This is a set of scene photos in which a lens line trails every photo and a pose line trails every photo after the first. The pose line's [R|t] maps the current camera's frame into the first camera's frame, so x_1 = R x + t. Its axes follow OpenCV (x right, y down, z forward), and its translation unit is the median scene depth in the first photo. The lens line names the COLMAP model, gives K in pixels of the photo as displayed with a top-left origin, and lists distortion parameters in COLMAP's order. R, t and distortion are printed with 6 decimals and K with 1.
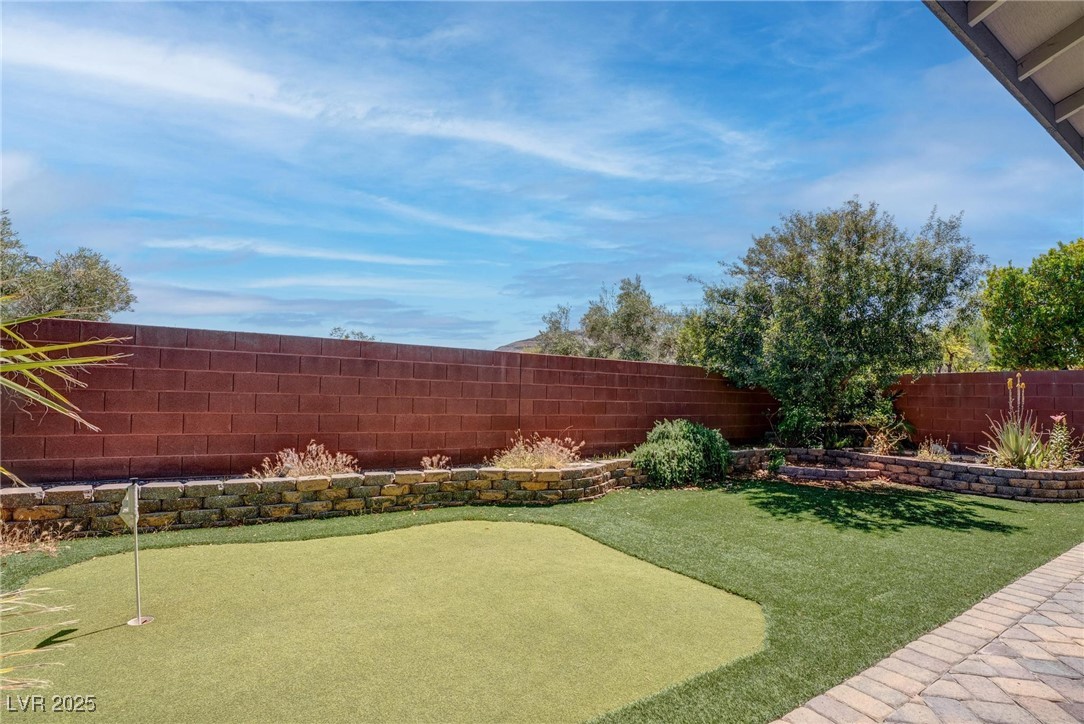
lens RADIAL K [[502.2, 0, 537.9], [0, 502.2, 382.5], [0, 0, 1]] dist [-0.021109, 0.008375]
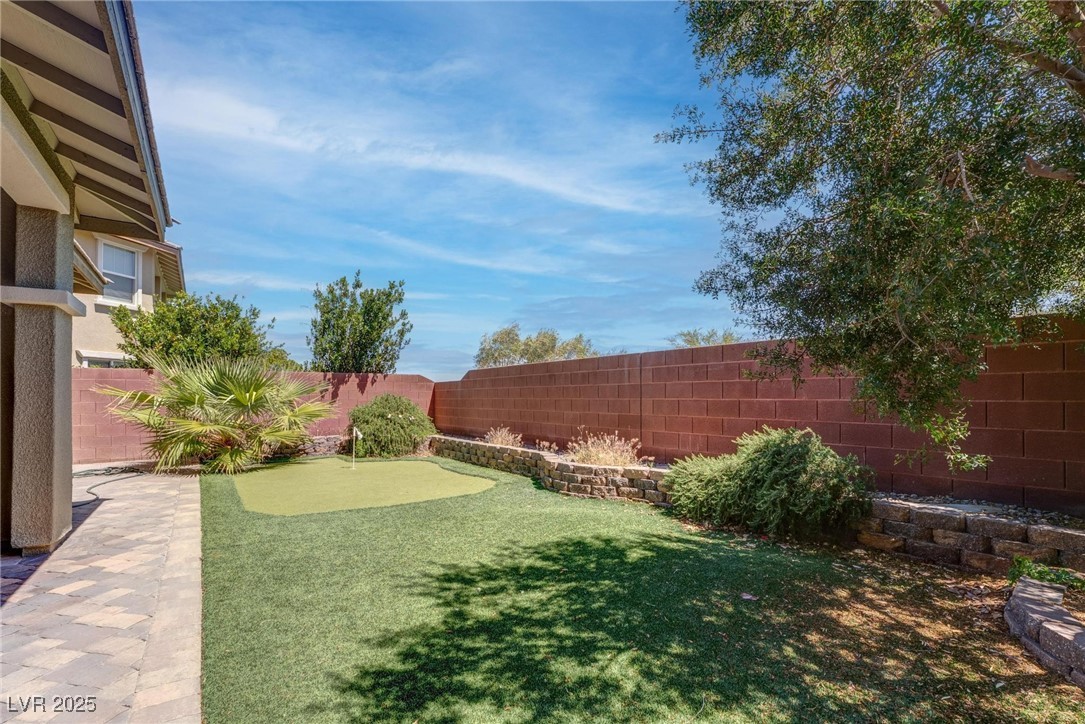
lens RADIAL K [[499.2, 0, 538.8], [0, 499.2, 402.0], [0, 0, 1]] dist [-0.011484, 0.000797]
pose [[0.085304, -0.017519, -0.996201, 1.035730], [0.022494, 0.999624, -0.015653, 0.055698], [0.996101, -0.021073, 0.085666, 0.798034]]
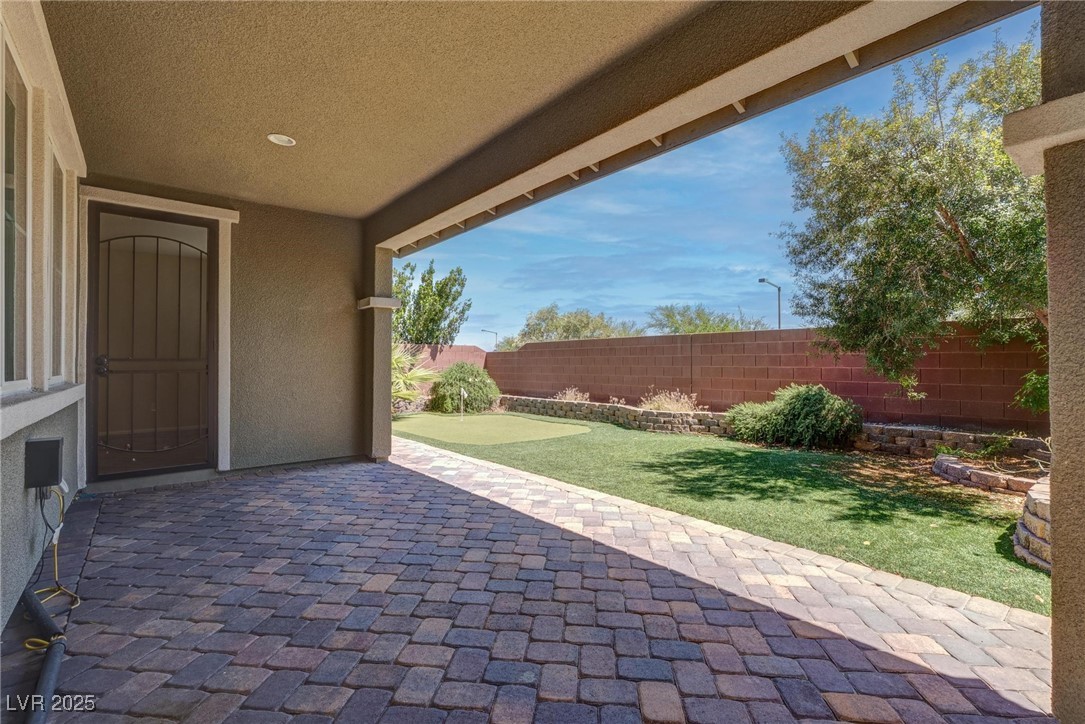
lens RADIAL K [[492.7, 0, 540.3], [0, 492.7, 366.9], [0, 0, 1]] dist [-0.013230, 0.000775]
pose [[0.178651, -0.019815, -0.983713, 1.391332], [0.024317, 0.999581, -0.015718, 0.051324], [0.983612, -0.021113, 0.179057, 0.375421]]
